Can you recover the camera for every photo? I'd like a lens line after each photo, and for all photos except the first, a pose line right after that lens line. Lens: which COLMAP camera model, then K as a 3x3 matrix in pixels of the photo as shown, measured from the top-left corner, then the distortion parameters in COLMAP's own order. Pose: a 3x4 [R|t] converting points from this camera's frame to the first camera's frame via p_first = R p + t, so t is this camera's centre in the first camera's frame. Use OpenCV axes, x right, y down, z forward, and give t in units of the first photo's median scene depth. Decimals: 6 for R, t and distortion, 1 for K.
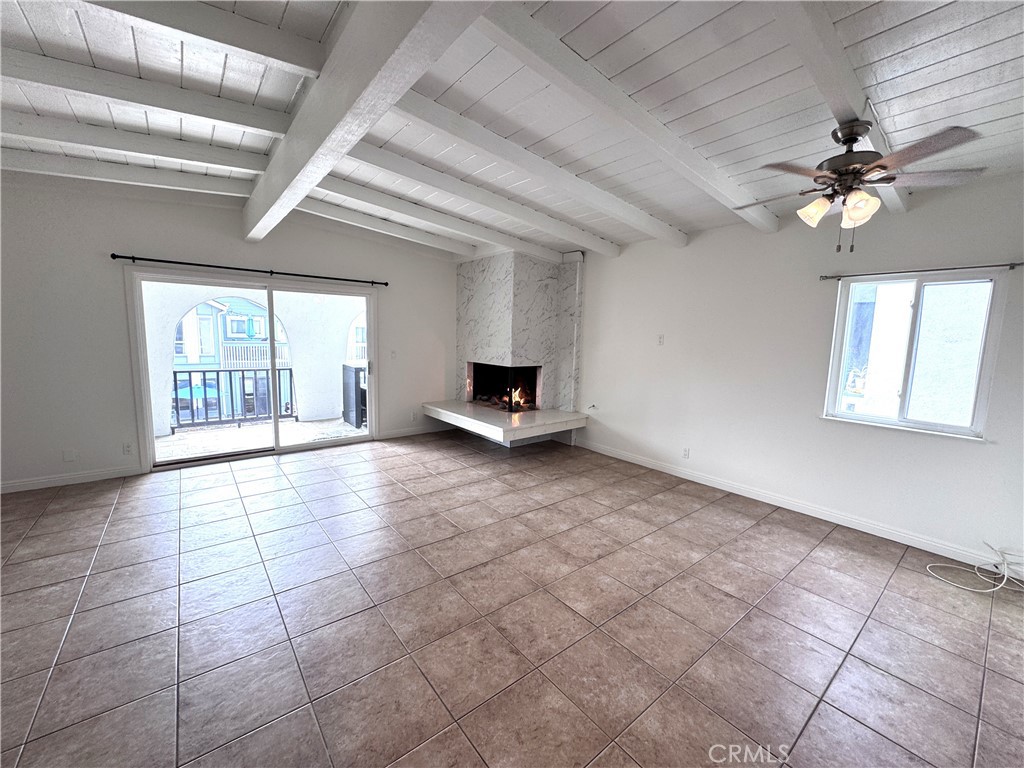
lens RADIAL K [[409.9, 0, 510.8], [0, 409.9, 381.9], [0, 0, 1]] dist [-0.007962, 0.000351]
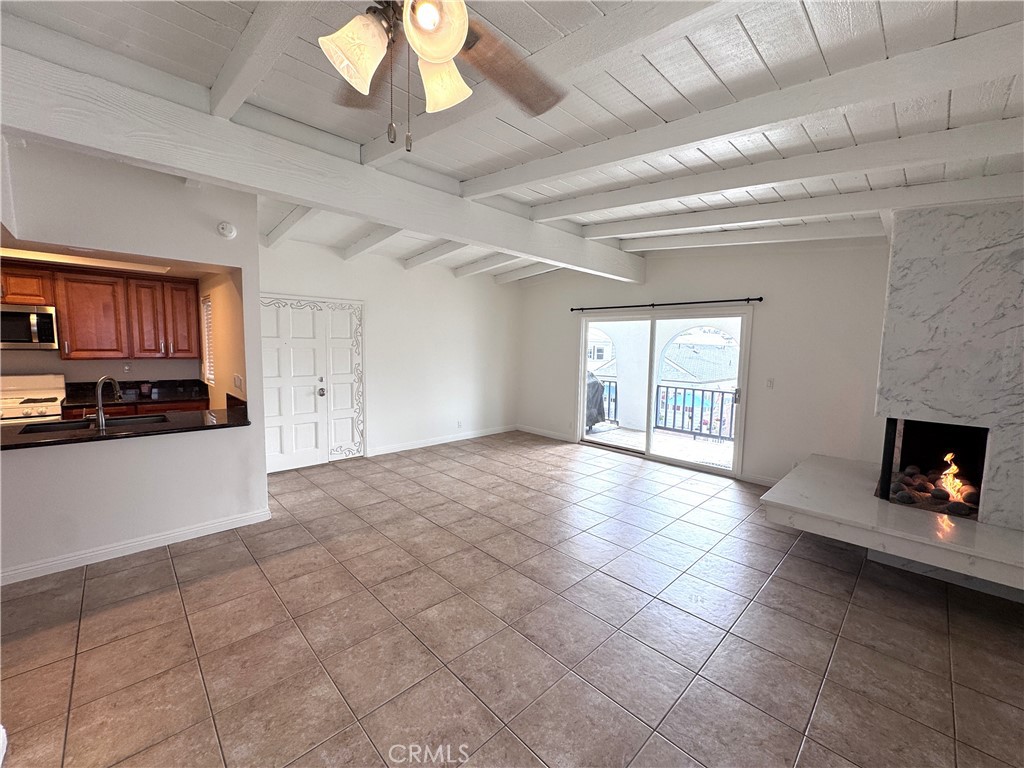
lens RADIAL K [[409.9, 0, 510.8], [0, 409.9, 374.4], [0, 0, 1]] dist [-0.007962, 0.000351]
pose [[0.097386, 0.043703, -0.994287, 0.555987], [-0.132782, 0.990675, 0.030539, -0.047158], [0.986349, 0.129049, 0.102281, 0.477386]]
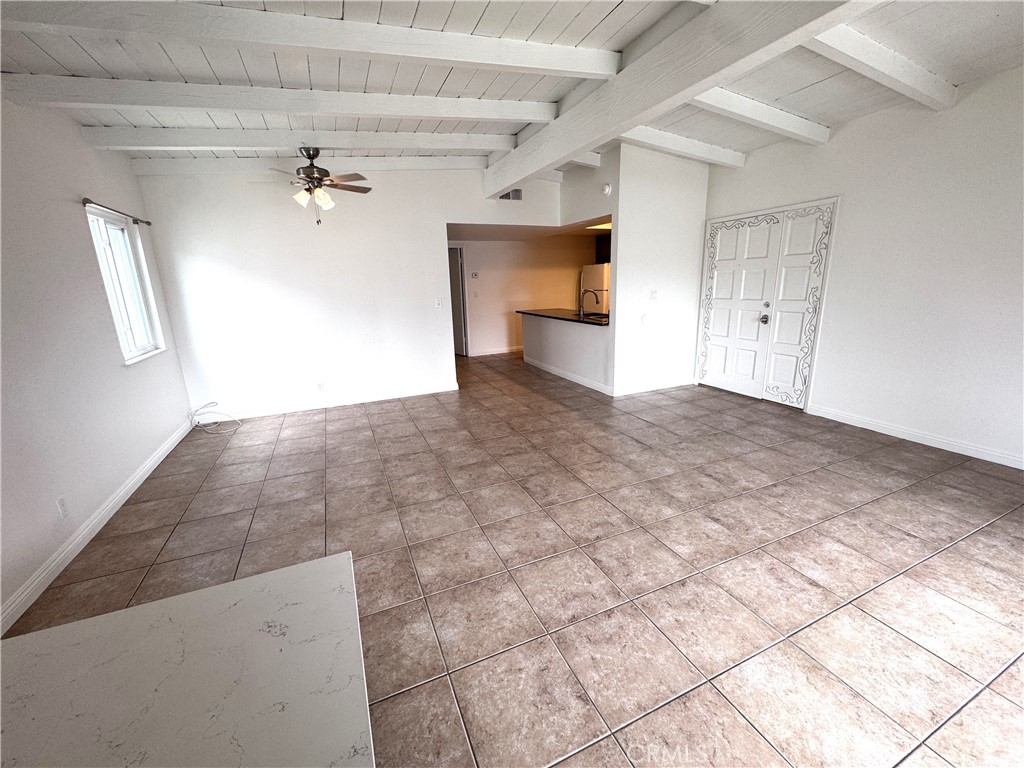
lens RADIAL K [[409.9, 0, 511.5], [0, 409.9, 380.5], [0, 0, 1]] dist [-0.007962, 0.000351]
pose [[-0.967108, -0.059219, 0.247377, -0.208263], [0.032723, 0.935476, 0.351872, -0.122375], [-0.252253, 0.348393, -0.902768, 1.148180]]
